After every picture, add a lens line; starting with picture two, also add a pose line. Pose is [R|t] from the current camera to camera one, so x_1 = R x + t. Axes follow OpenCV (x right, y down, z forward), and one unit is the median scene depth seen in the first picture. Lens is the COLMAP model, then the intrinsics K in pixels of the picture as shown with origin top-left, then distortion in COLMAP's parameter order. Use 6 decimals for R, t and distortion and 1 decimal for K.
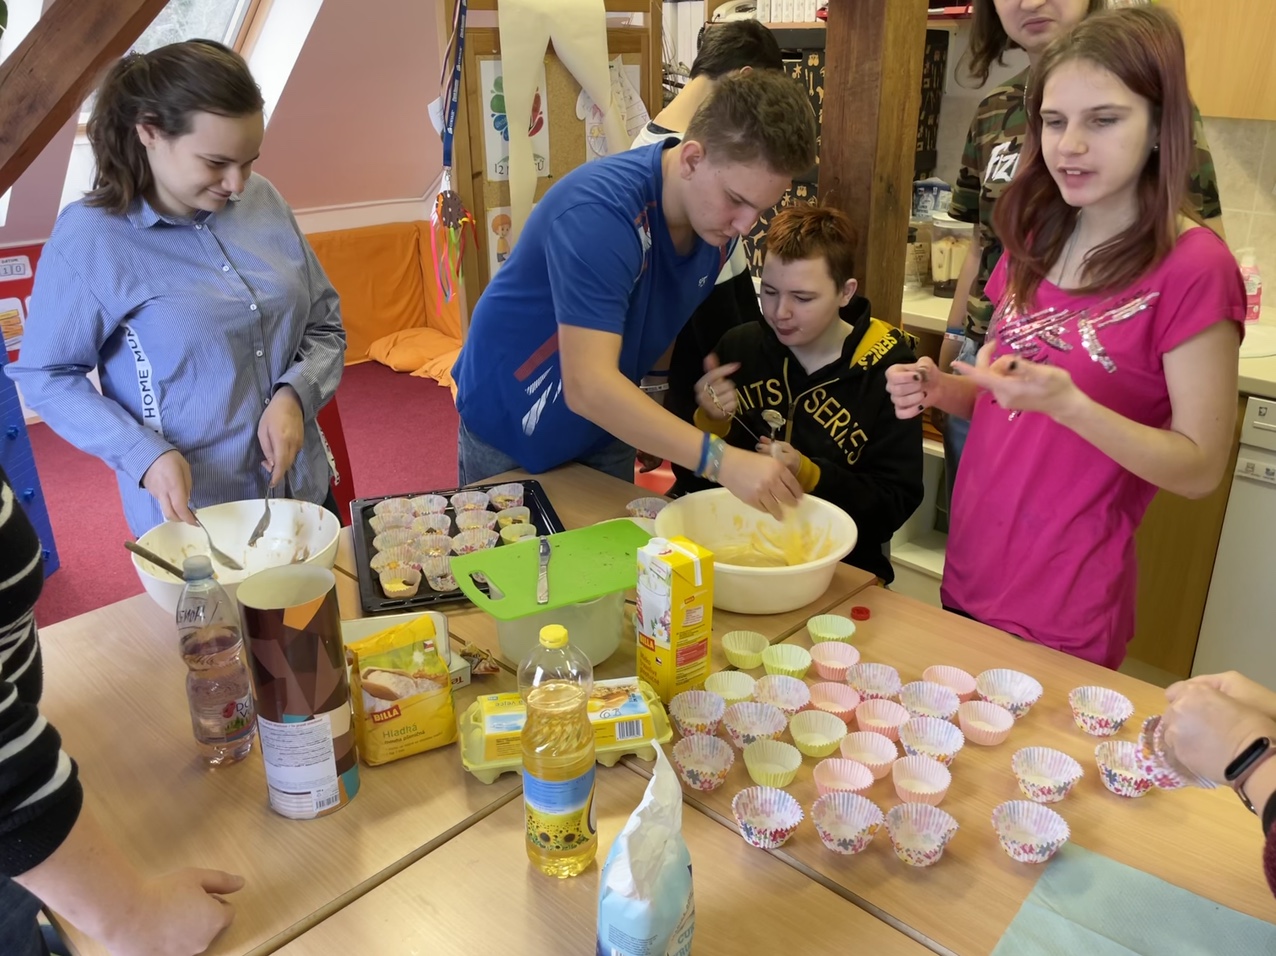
lens RADIAL K [[1052.1, 0, 638.0], [0, 1052.1, 478.0], [0, 0, 1]] dist [0.066965, -0.118434]
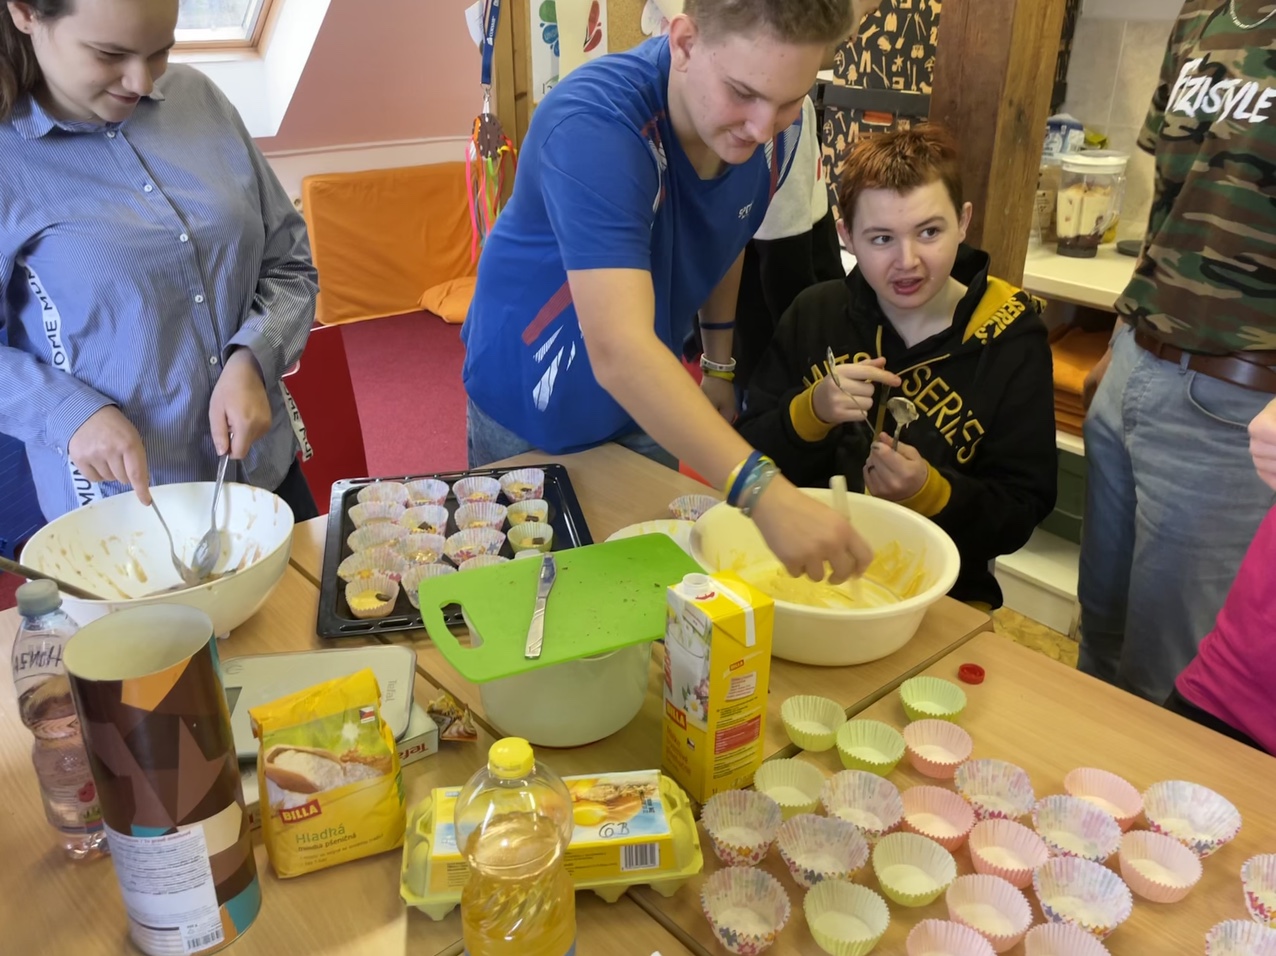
lens RADIAL K [[1052.1, 0, 638.0], [0, 1052.1, 478.0], [0, 0, 1]] dist [0.066965, -0.118434]
pose [[0.996909, 0.043302, -0.065551, 0.019901], [-0.040633, 0.998311, 0.041512, -0.030993], [0.067237, -0.038720, 0.996985, 0.246760]]
